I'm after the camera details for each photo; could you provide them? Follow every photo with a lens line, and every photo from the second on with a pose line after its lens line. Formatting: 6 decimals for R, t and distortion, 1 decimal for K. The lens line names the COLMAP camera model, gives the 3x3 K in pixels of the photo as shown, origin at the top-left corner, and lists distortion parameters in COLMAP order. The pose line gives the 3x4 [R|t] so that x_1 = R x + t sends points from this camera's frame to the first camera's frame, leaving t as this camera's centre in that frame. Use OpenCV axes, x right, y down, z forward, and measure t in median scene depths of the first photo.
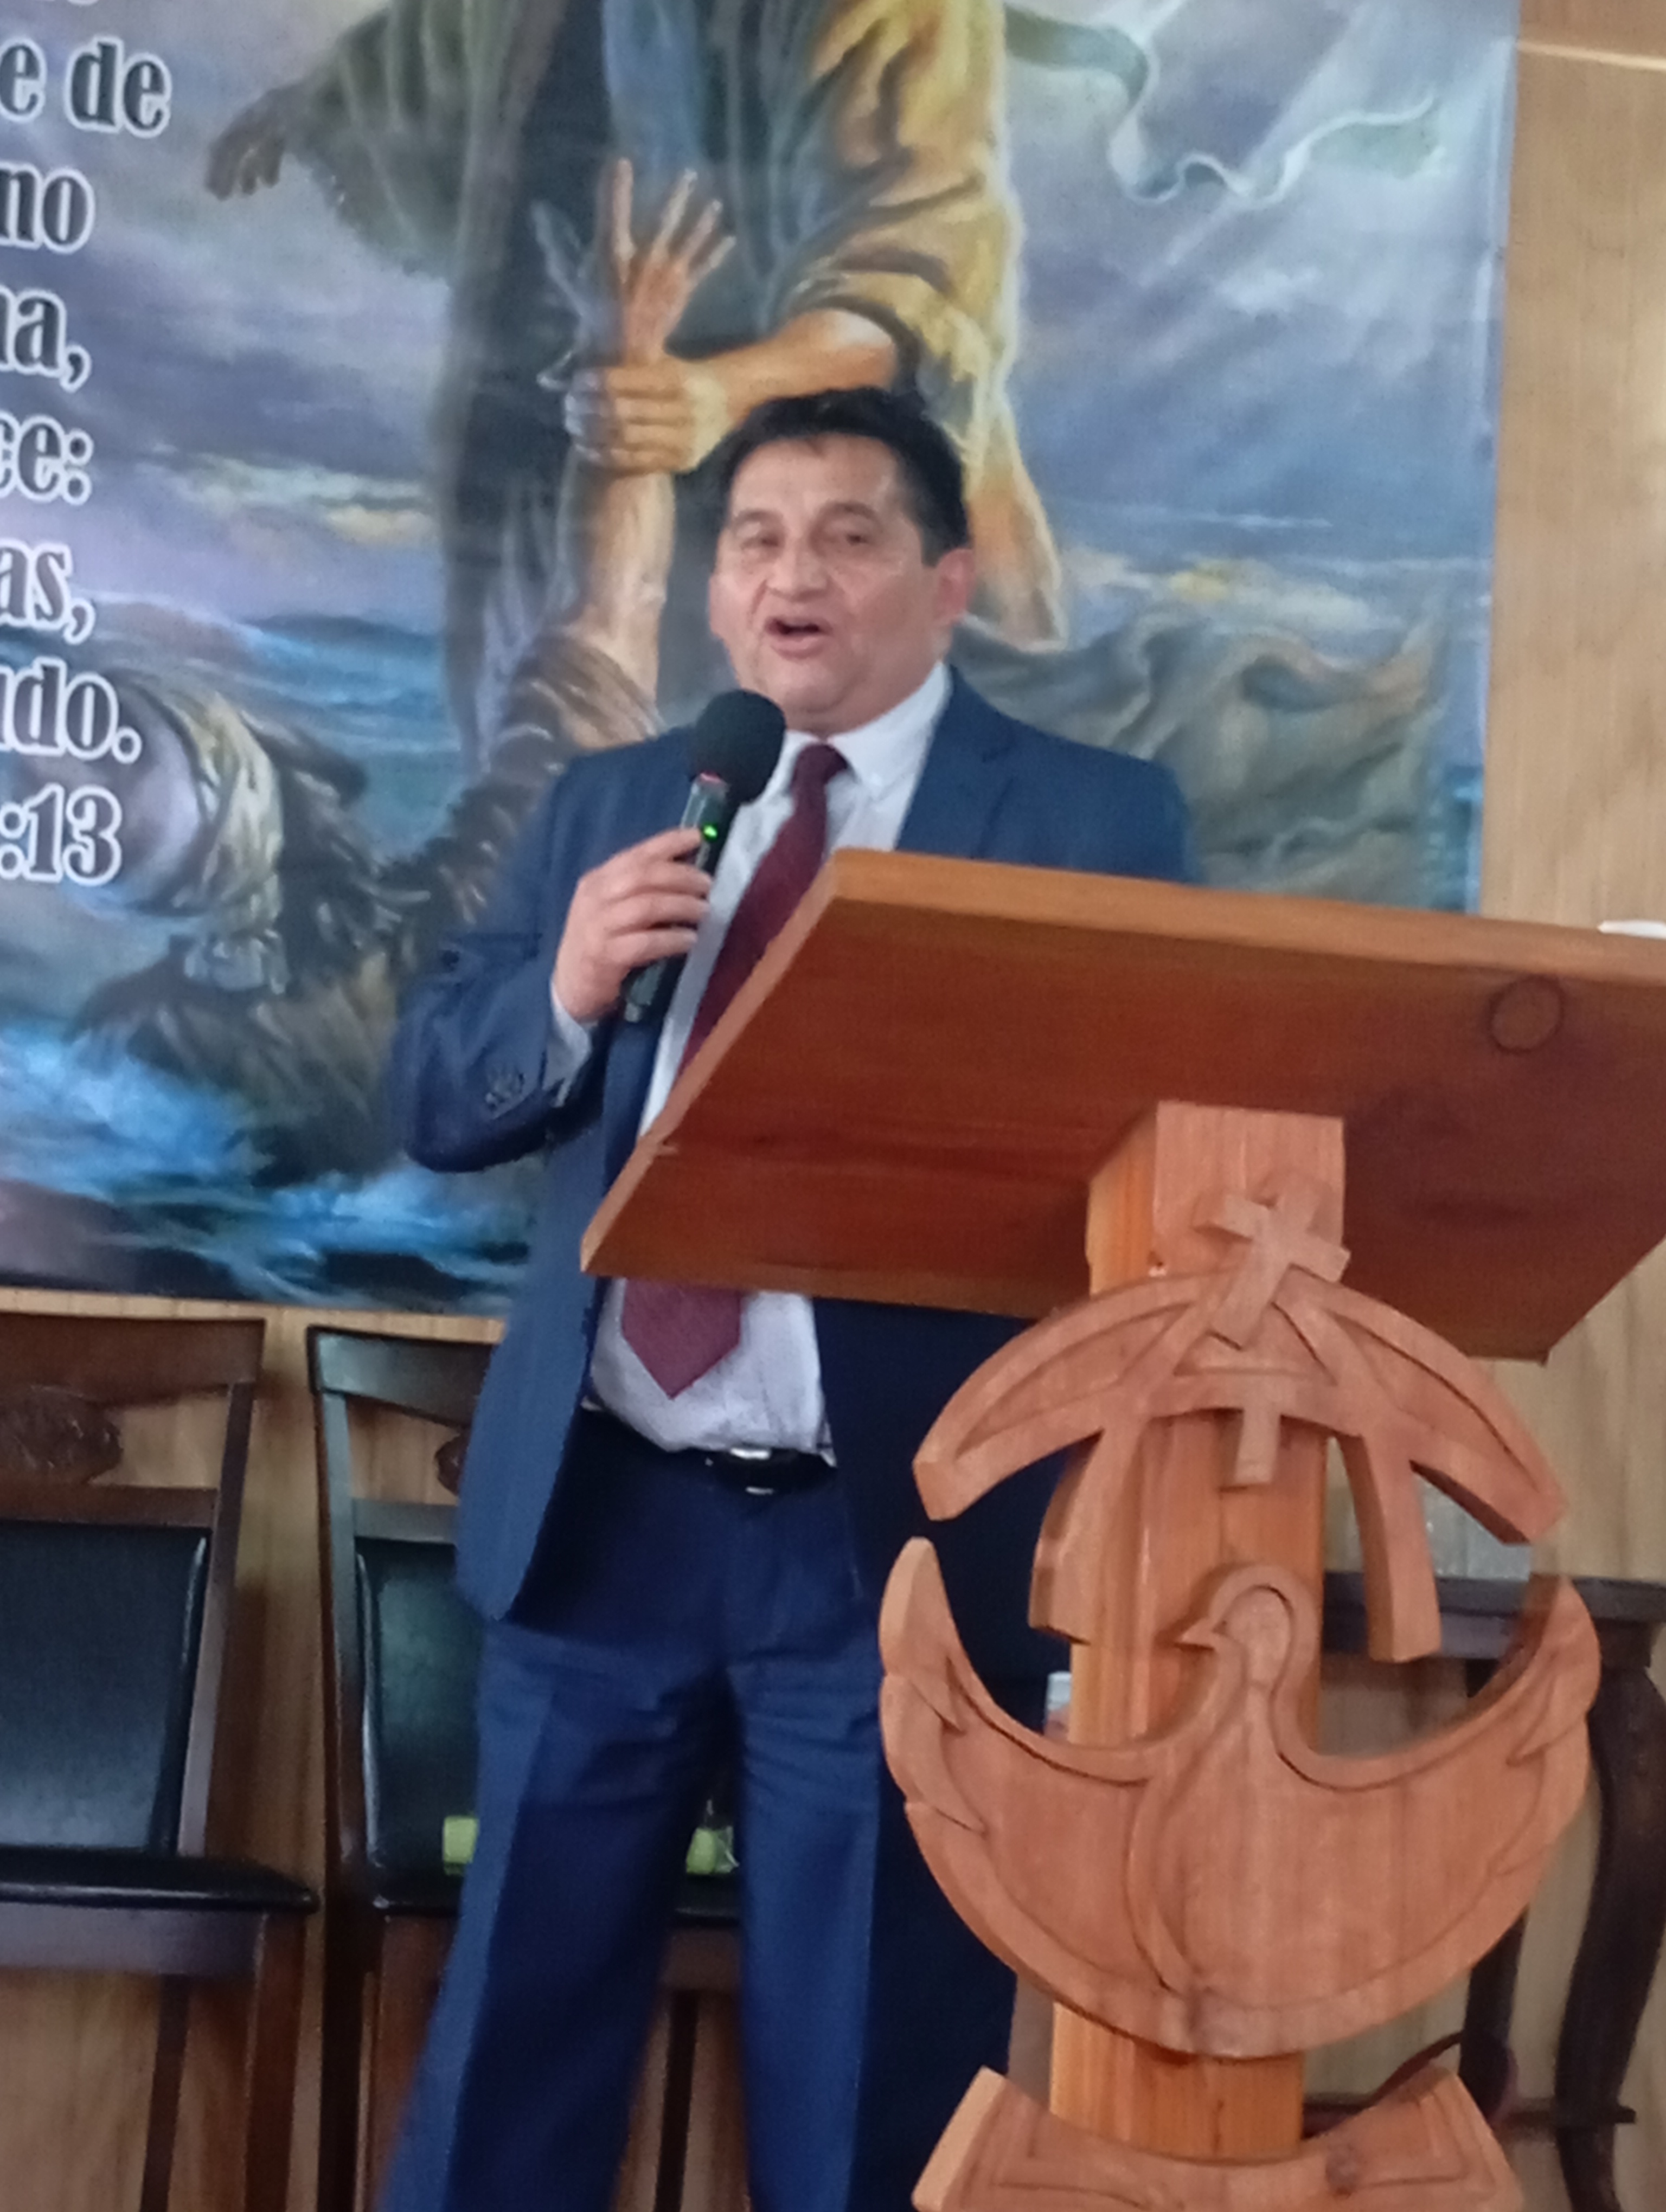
lens RADIAL K [[5594.0, 0, 833.0], [0, 5594.0, 1106.0], [0, 0, 1]] dist [0.097209, -0.434537]
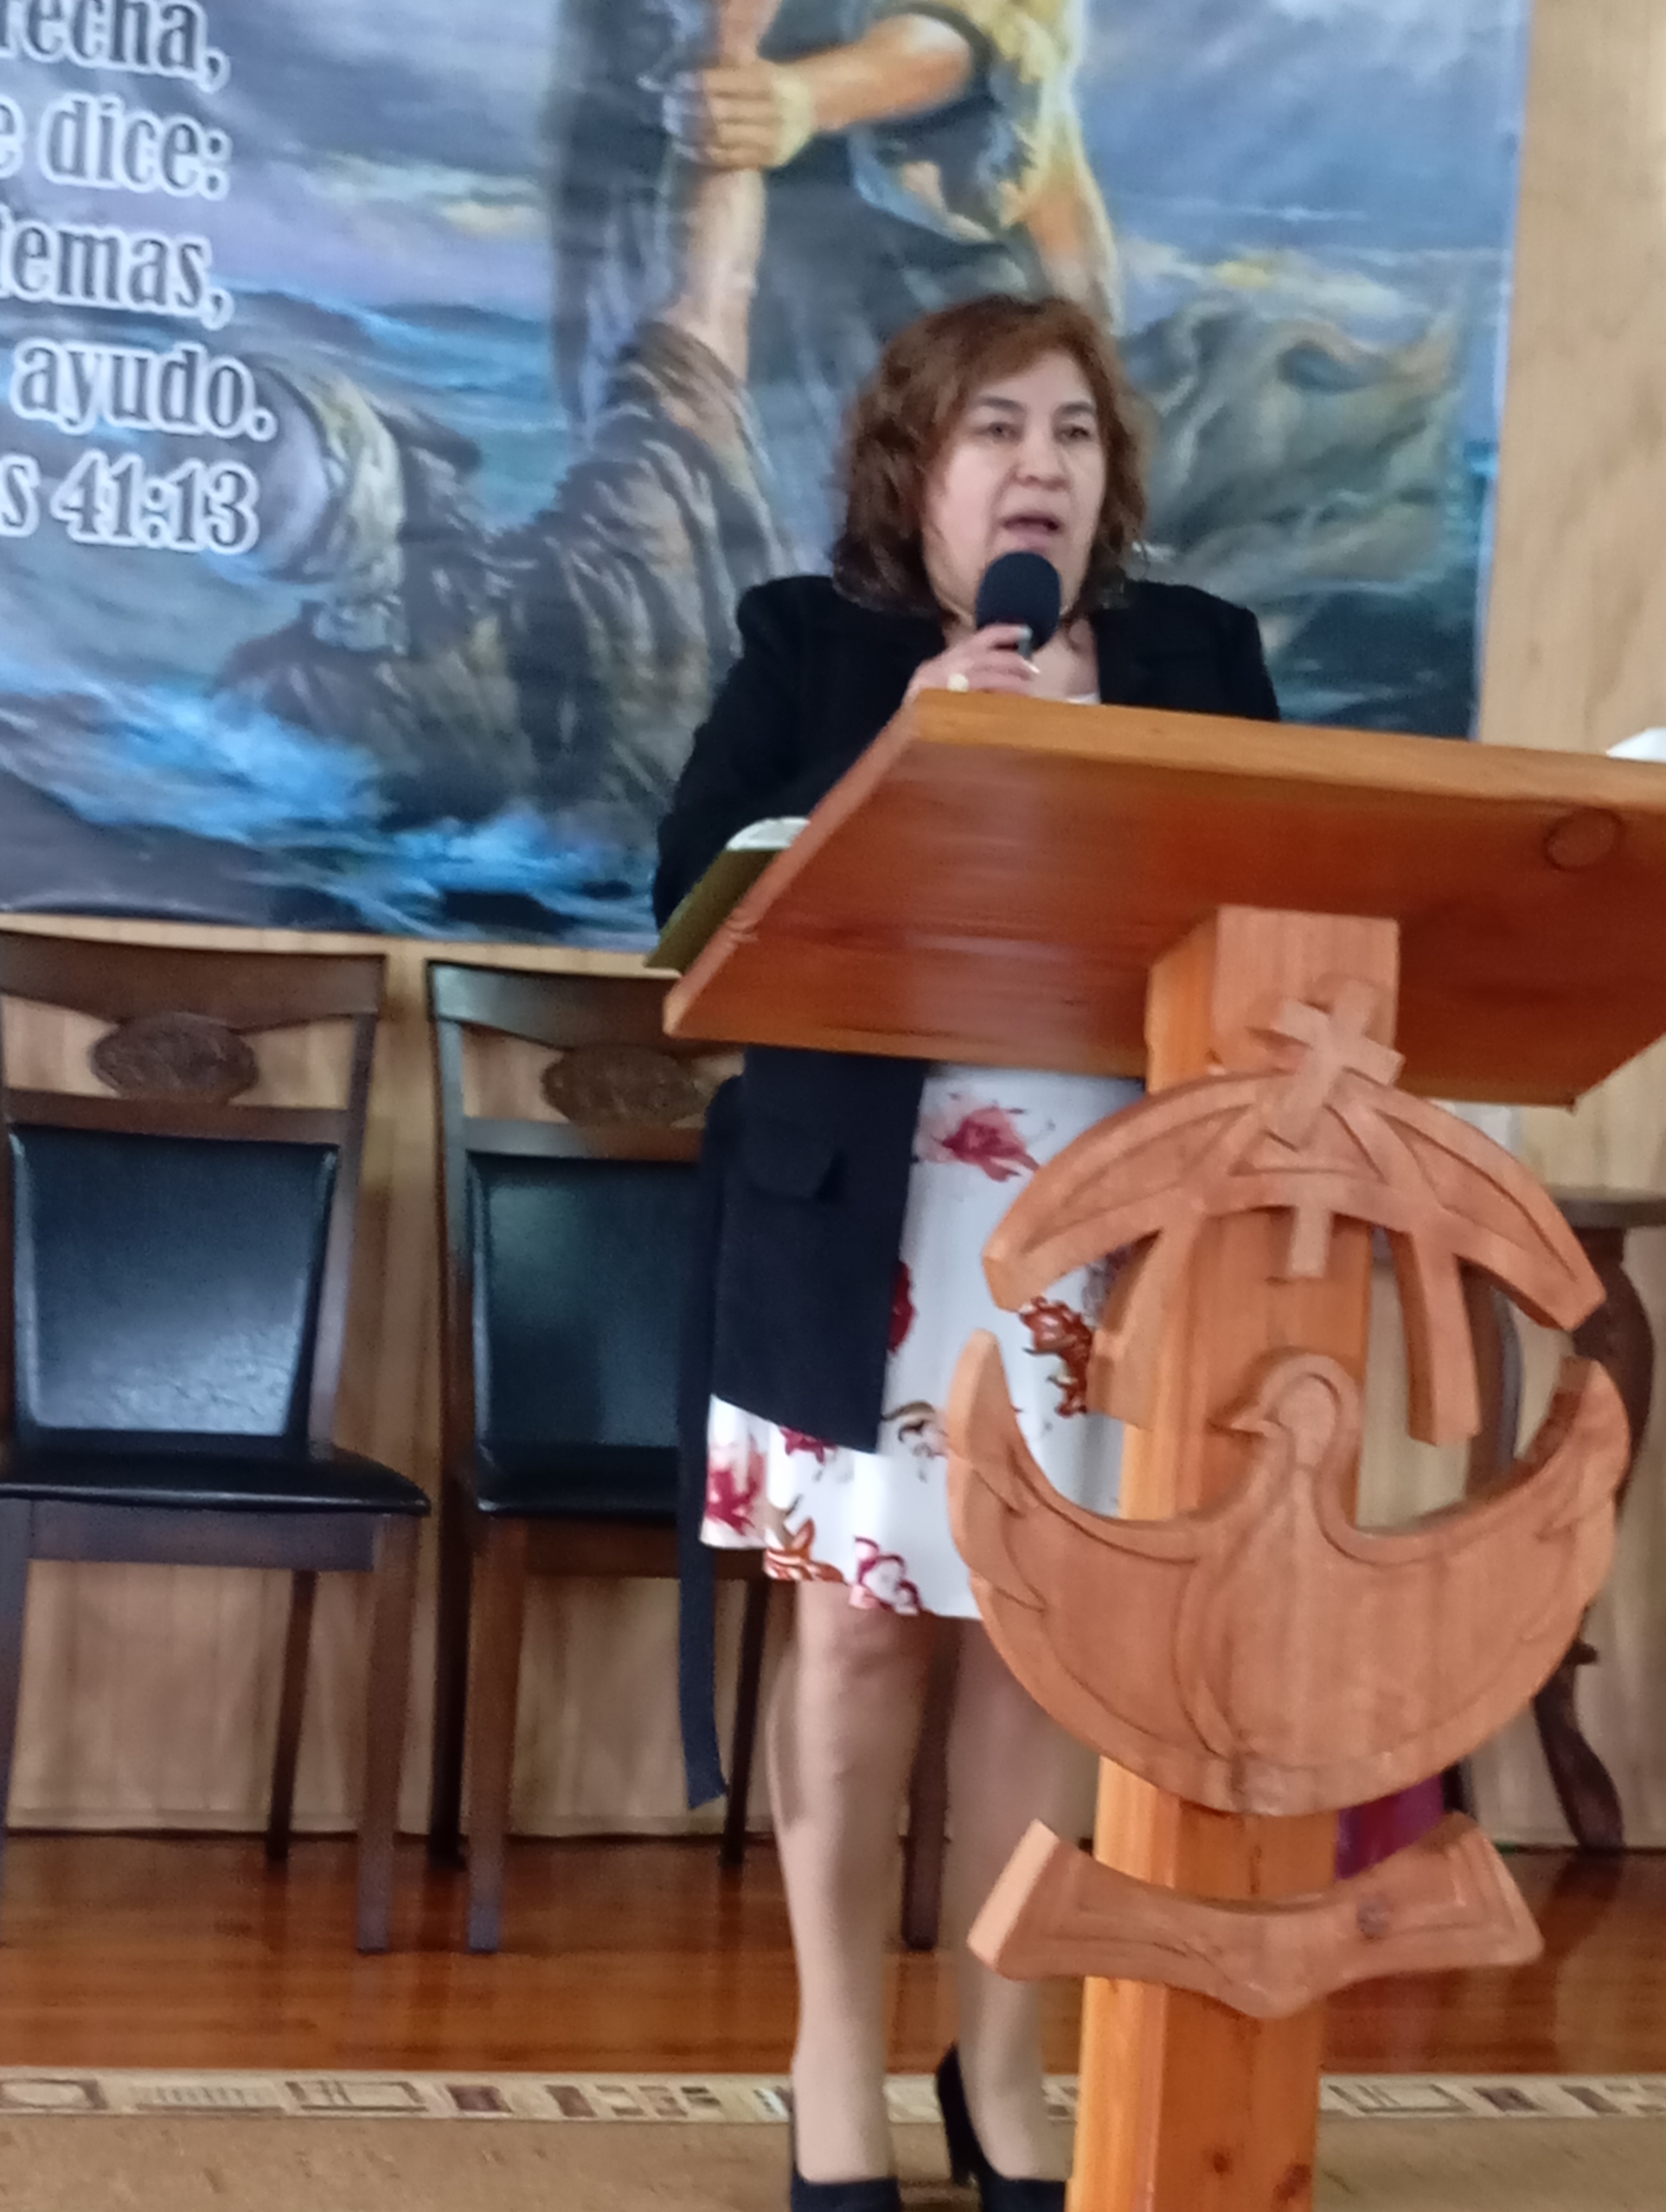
lens RADIAL K [[4530.3, 0, 833.0], [0, 4530.3, 1106.0], [0, 0, 1]] dist [0.044208, -0.186521]
pose [[0.999842, 0.012905, -0.012234, -0.001979], [-0.011228, 0.991659, 0.128401, -0.047305], [0.013789, -0.128243, 0.991647, 0.107089]]
